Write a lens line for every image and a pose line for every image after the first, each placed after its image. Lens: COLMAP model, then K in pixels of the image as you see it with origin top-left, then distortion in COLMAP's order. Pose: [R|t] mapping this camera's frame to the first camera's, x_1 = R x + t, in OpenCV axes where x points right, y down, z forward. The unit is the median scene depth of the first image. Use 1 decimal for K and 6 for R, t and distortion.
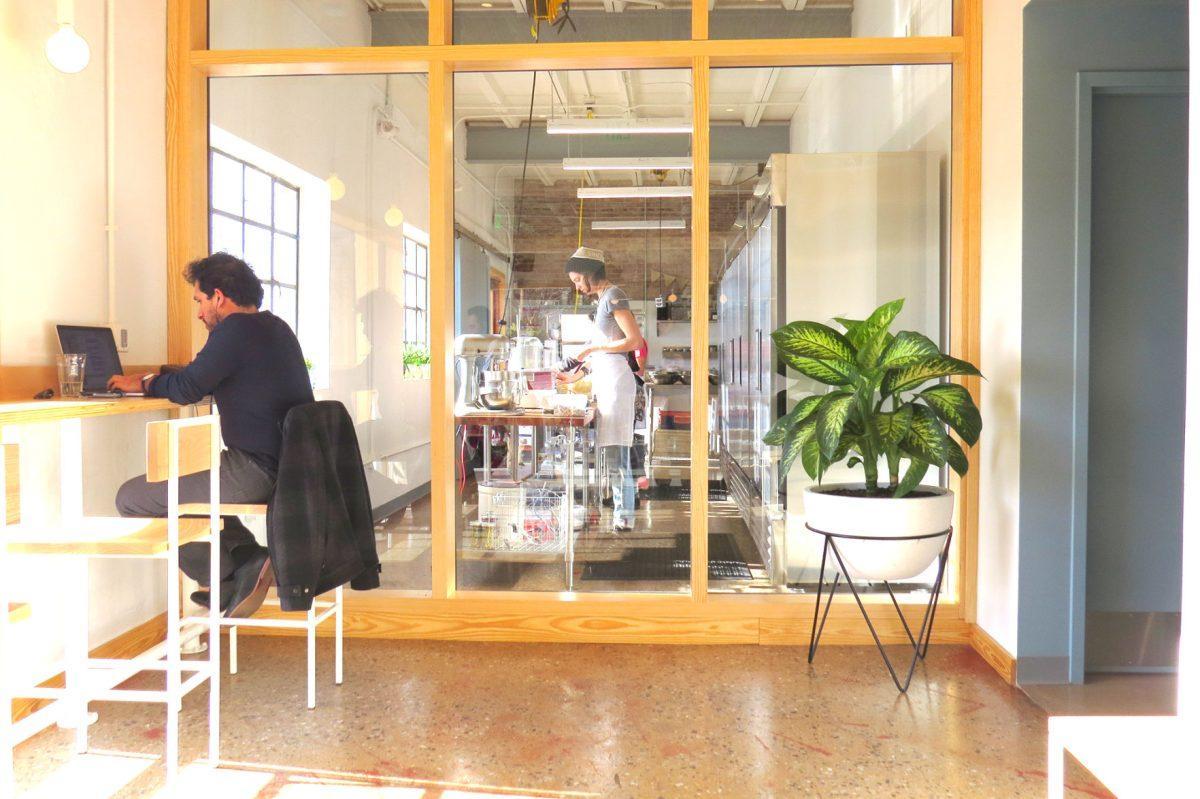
lens RADIAL K [[1069.7, 0, 600.0], [0, 1069.7, 399.5], [0, 0, 1]] dist [-0.001397, 0.004181]
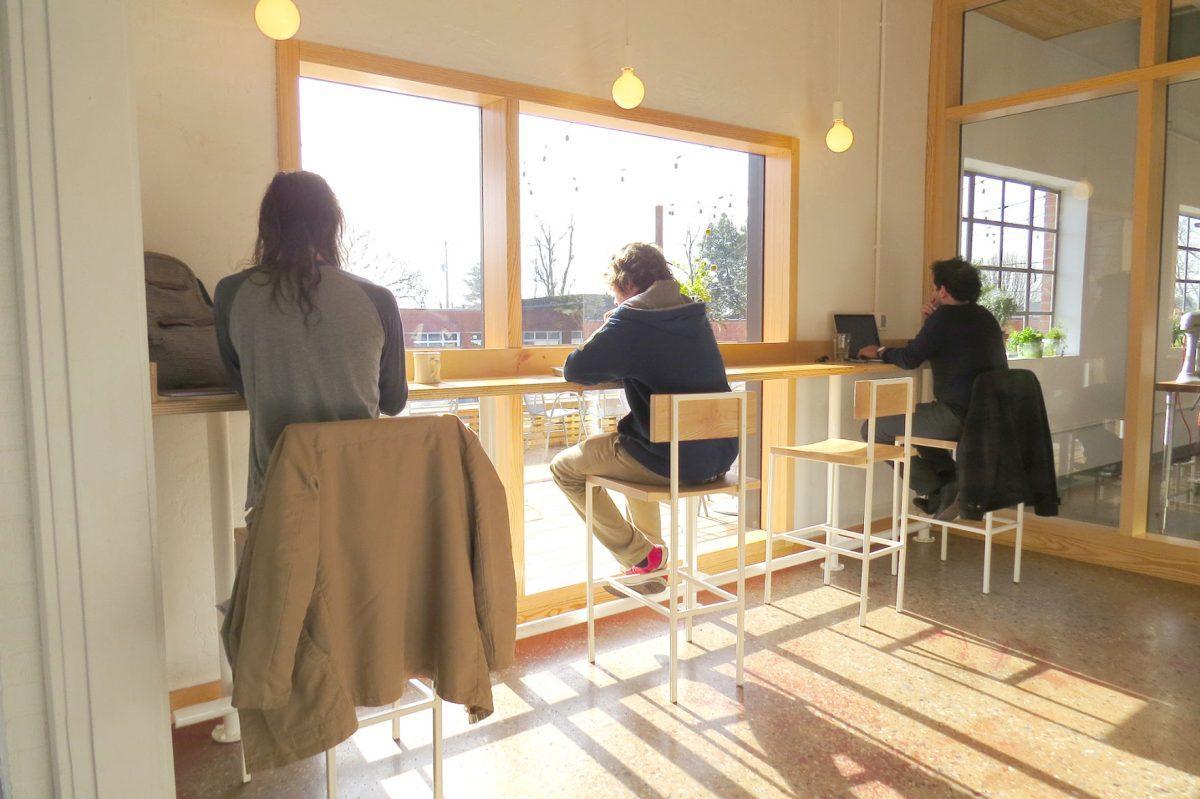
lens RADIAL K [[861.3, 0, 600.0], [0, 861.3, 399.5], [0, 0, 1]] dist [0.000103, -0.000739]
pose [[0.662763, 0.059688, -0.746447, 0.199968], [-0.020551, 0.997893, 0.061547, -0.015524], [0.748547, -0.025451, 0.662593, -0.087136]]
